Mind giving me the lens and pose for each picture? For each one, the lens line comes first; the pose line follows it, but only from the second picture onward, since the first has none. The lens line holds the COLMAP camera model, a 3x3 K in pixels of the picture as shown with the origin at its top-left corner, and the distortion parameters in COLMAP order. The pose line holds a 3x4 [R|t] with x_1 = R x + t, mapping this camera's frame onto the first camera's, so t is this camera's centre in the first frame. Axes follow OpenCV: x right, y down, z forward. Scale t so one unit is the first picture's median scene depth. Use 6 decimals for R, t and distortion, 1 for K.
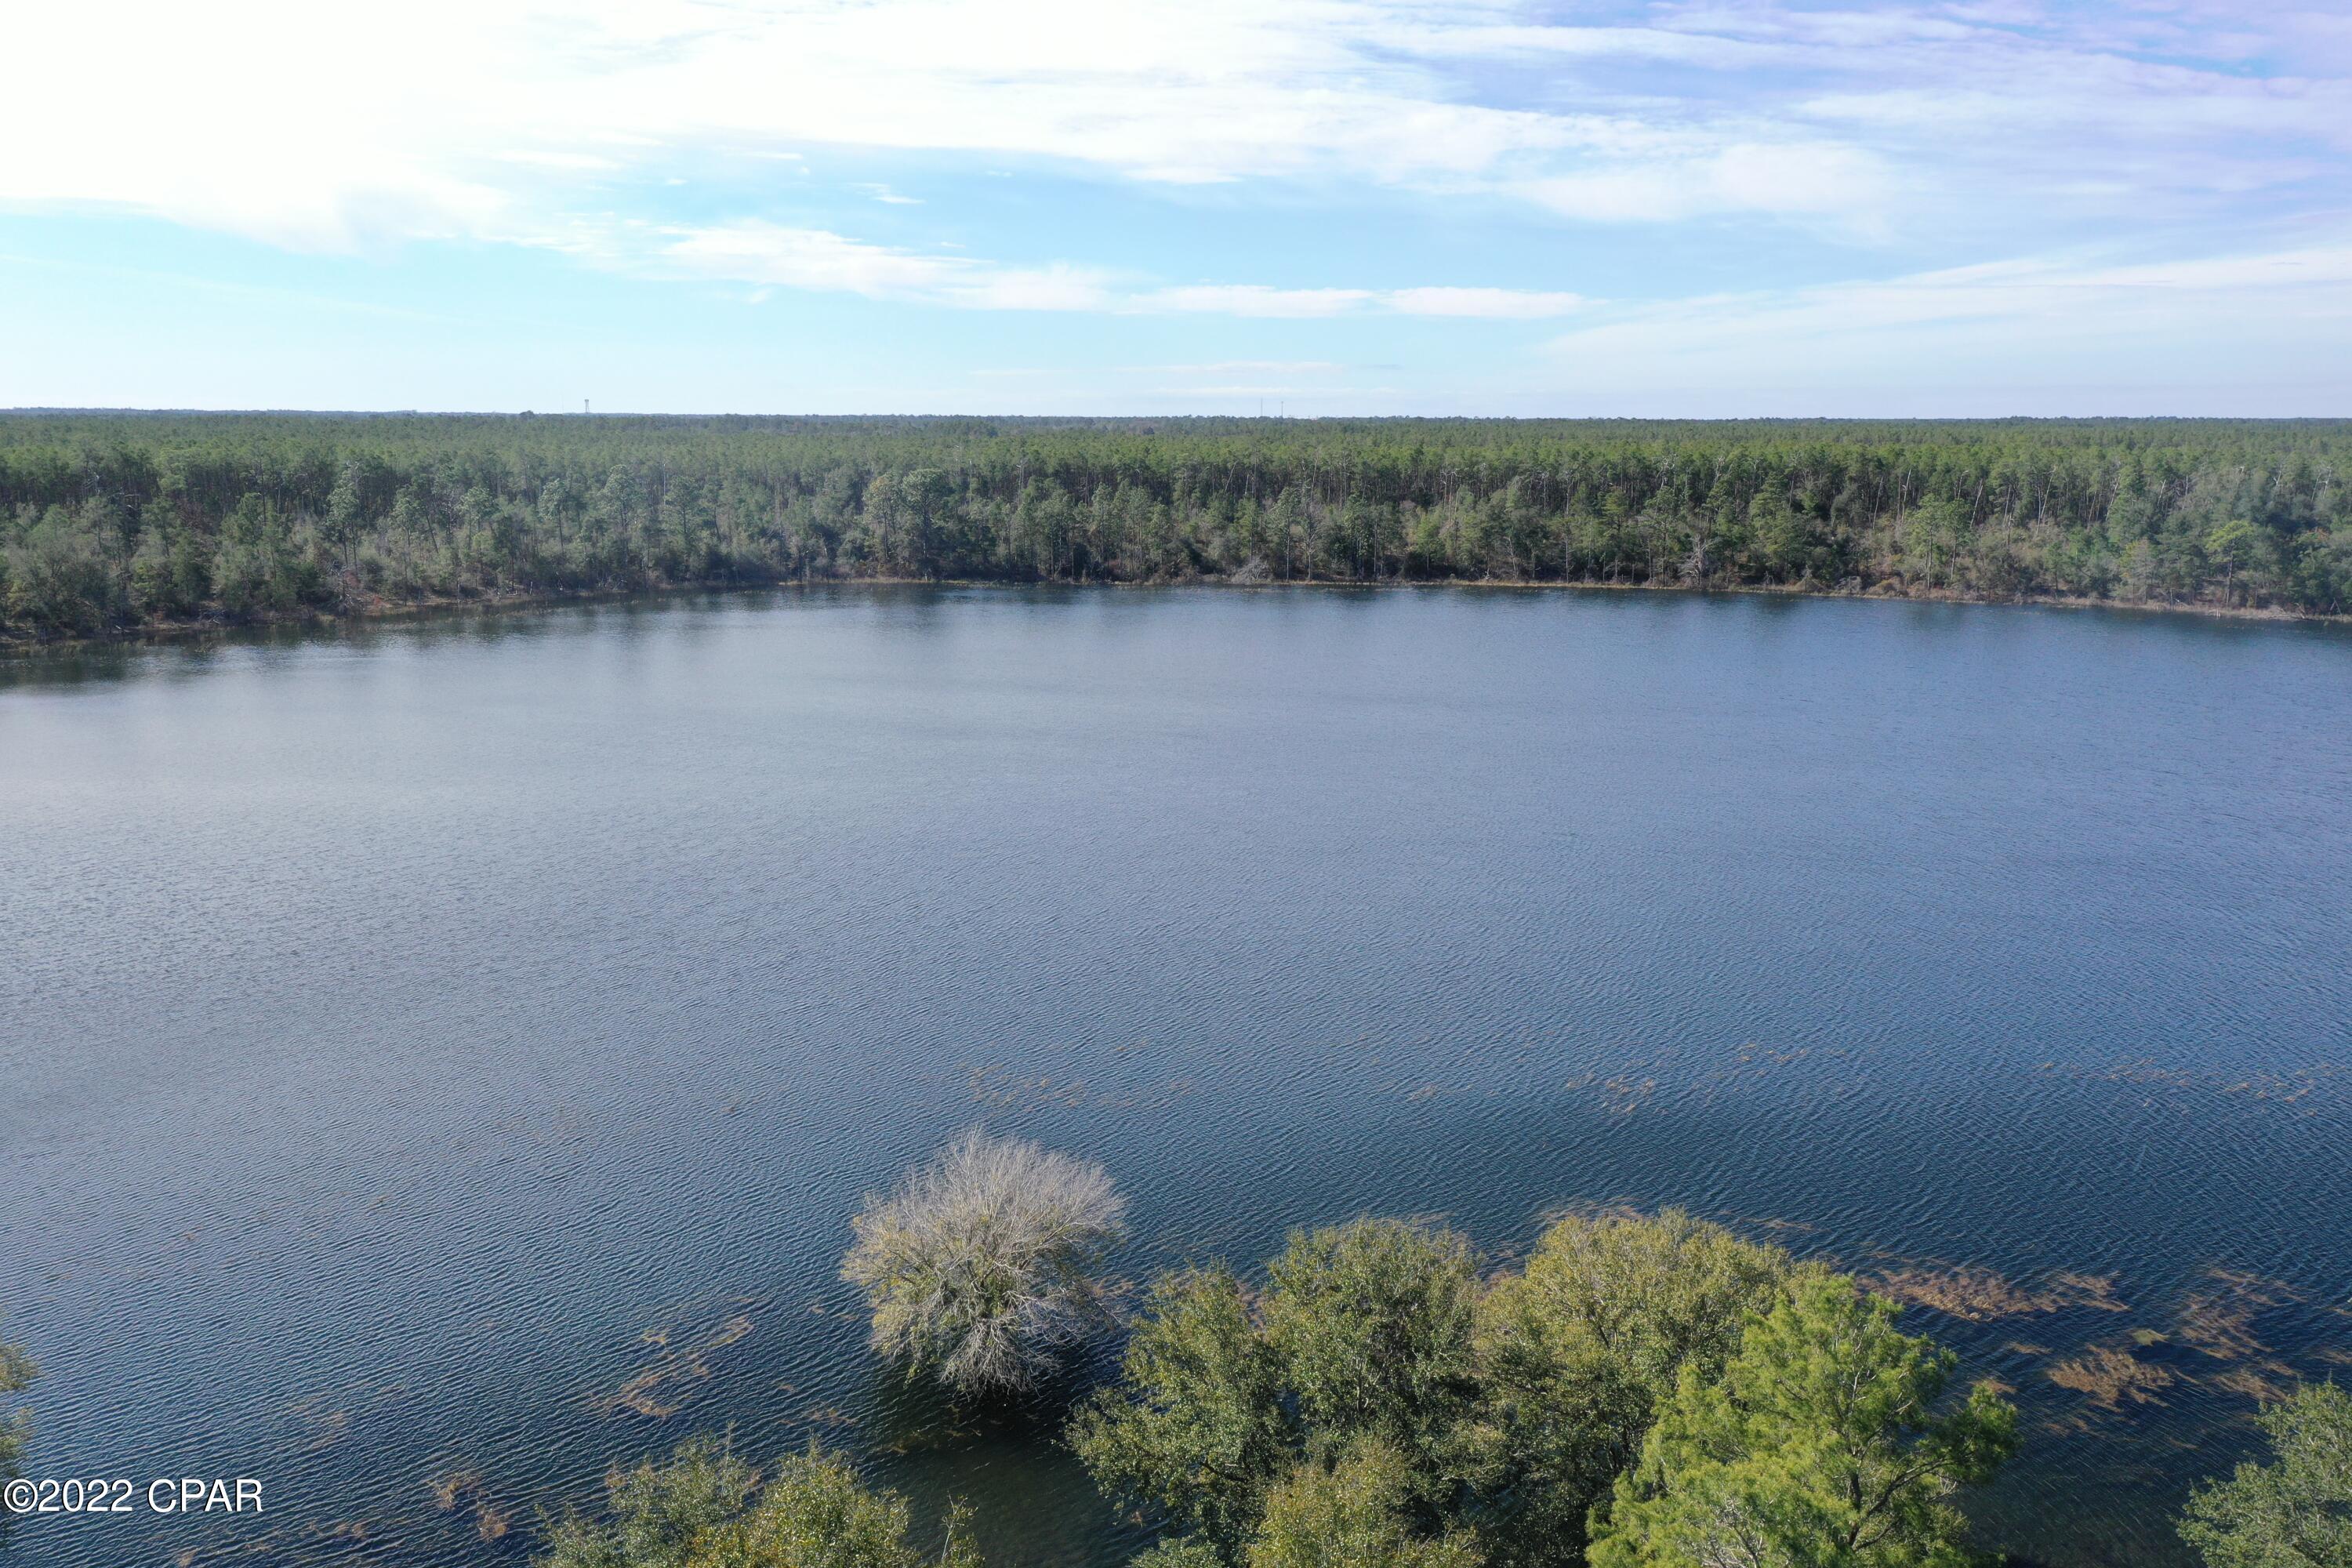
lens RADIAL K [[1770.5, 0, 1110.3], [0, 1770.5, 777.8], [0, 0, 1]] dist [0.013548, 0.005715]
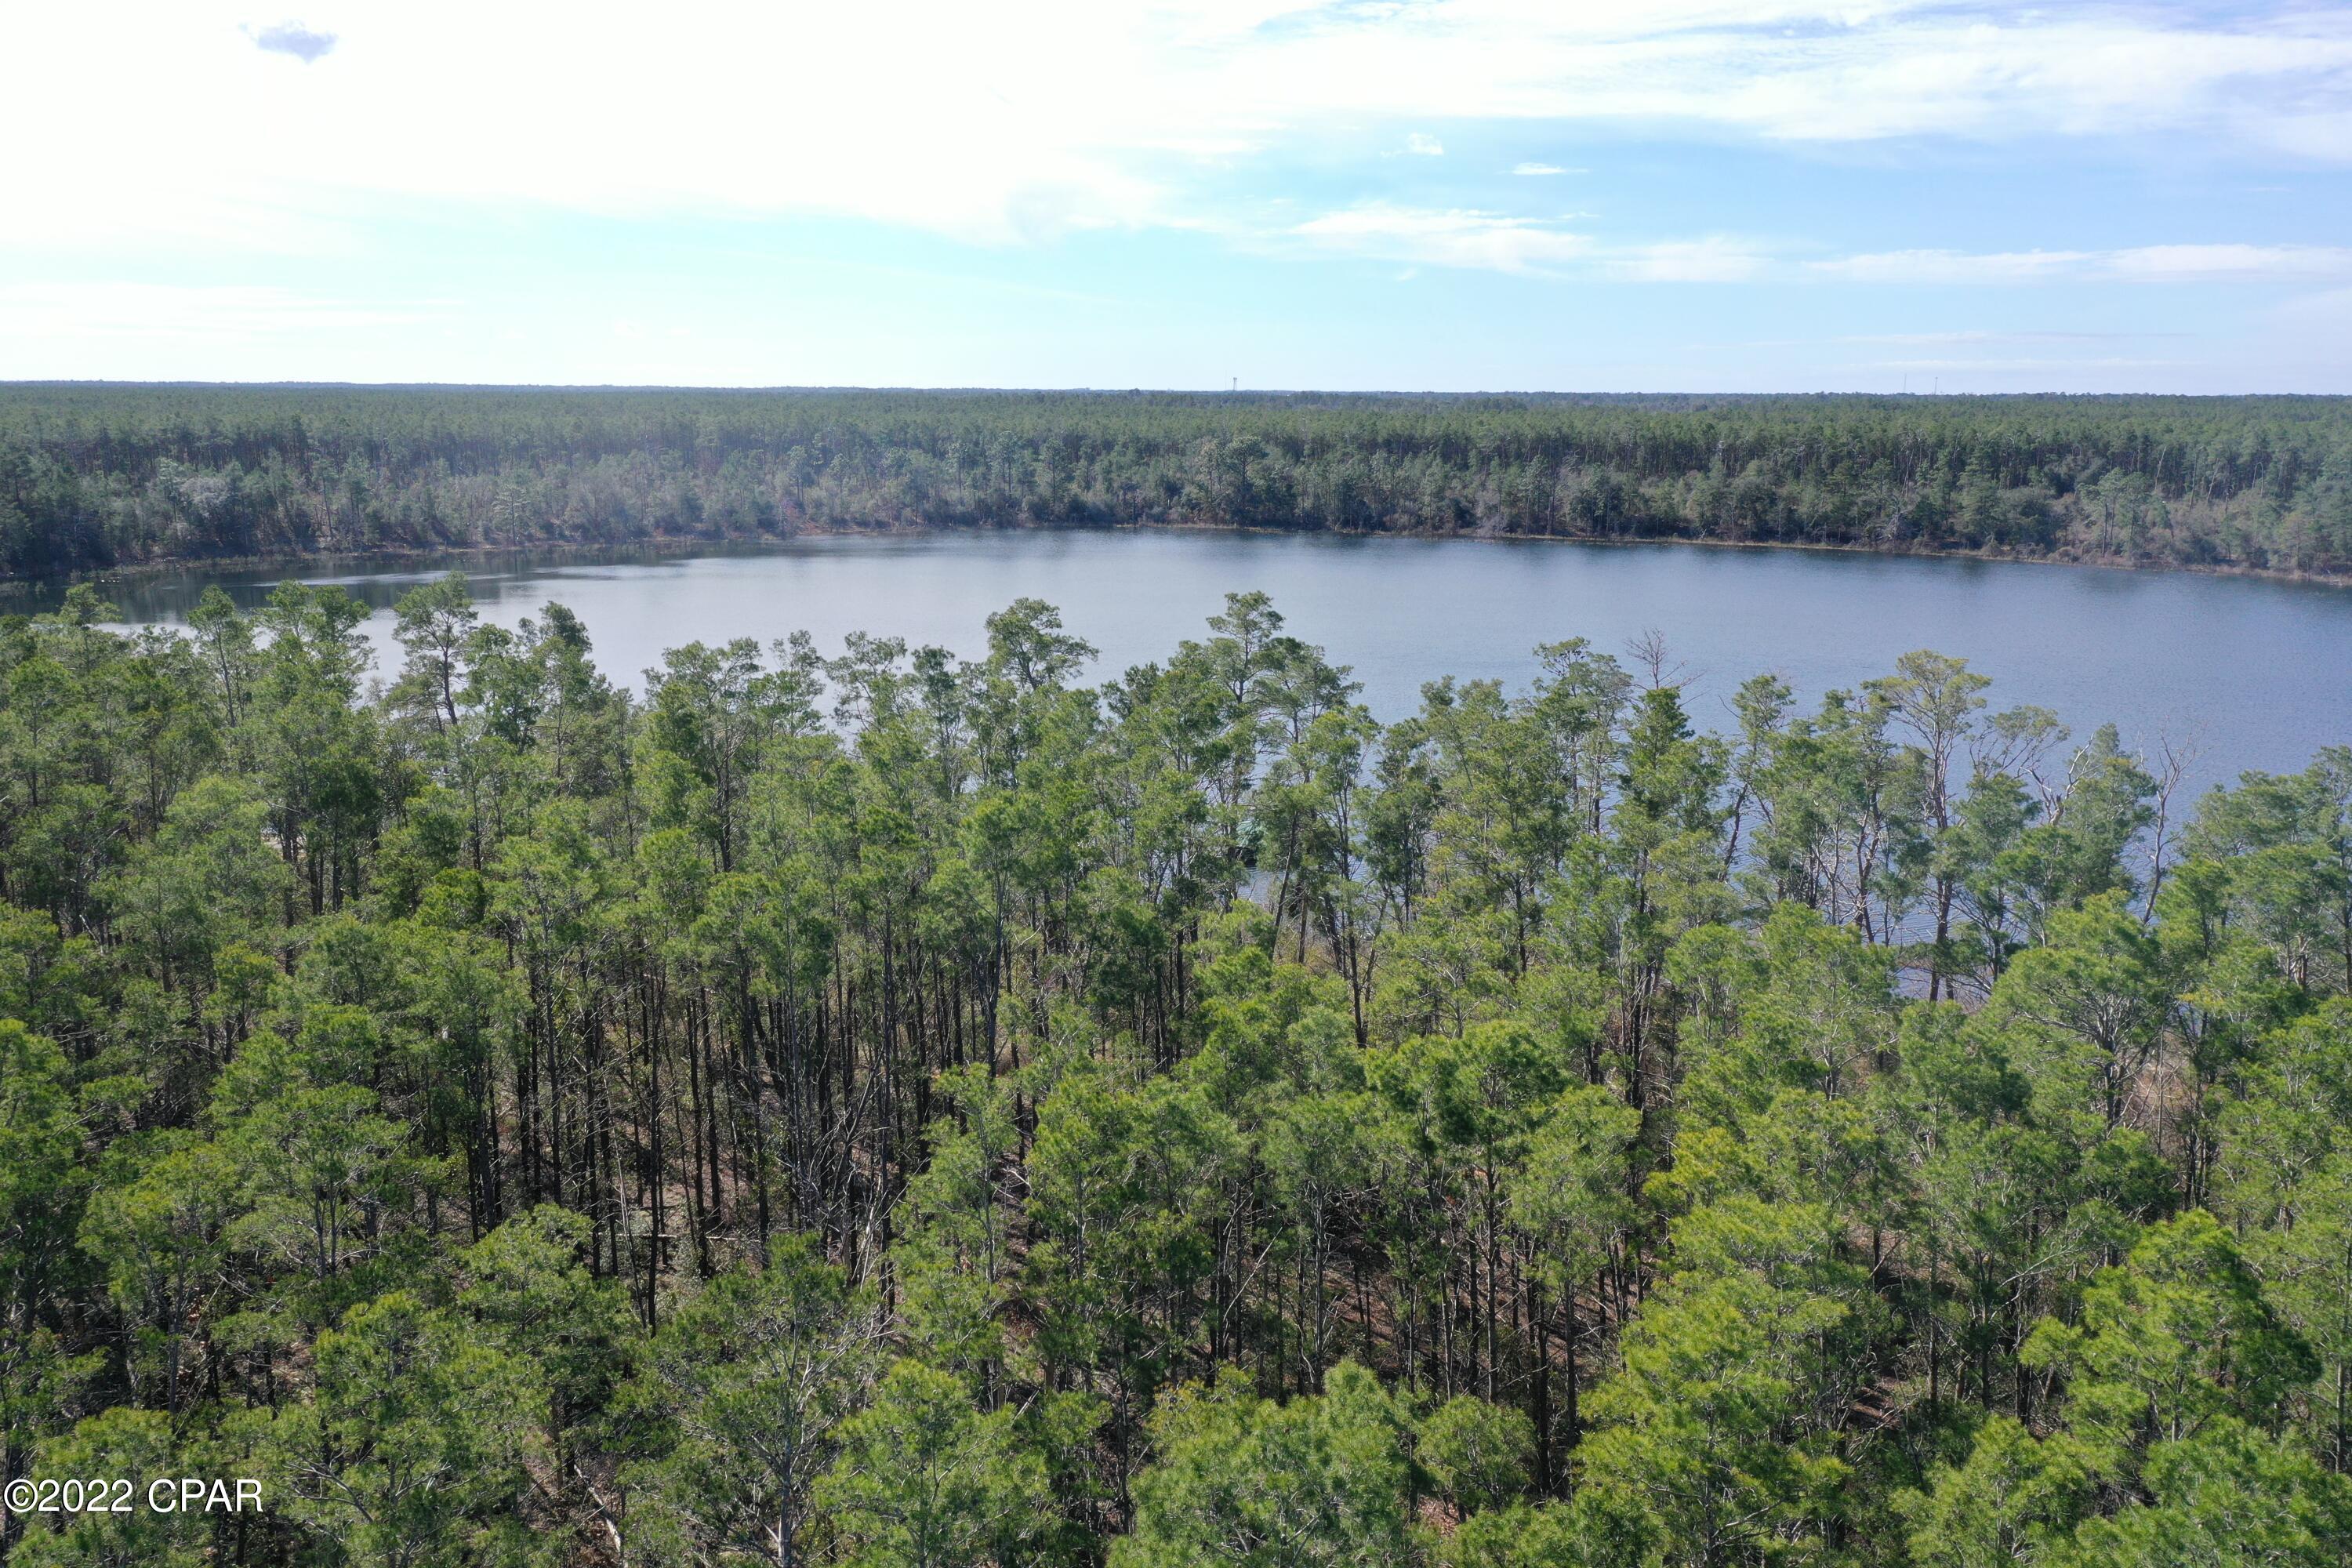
lens RADIAL K [[1770.5, 0, 1110.3], [0, 1770.5, 777.8], [0, 0, 1]] dist [0.013548, 0.005715]
pose [[0.935954, 0.075505, -0.343932, 0.243603], [-0.071263, 0.997145, 0.024979, 0.035506], [0.344836, 0.001131, 0.938662, -0.171056]]
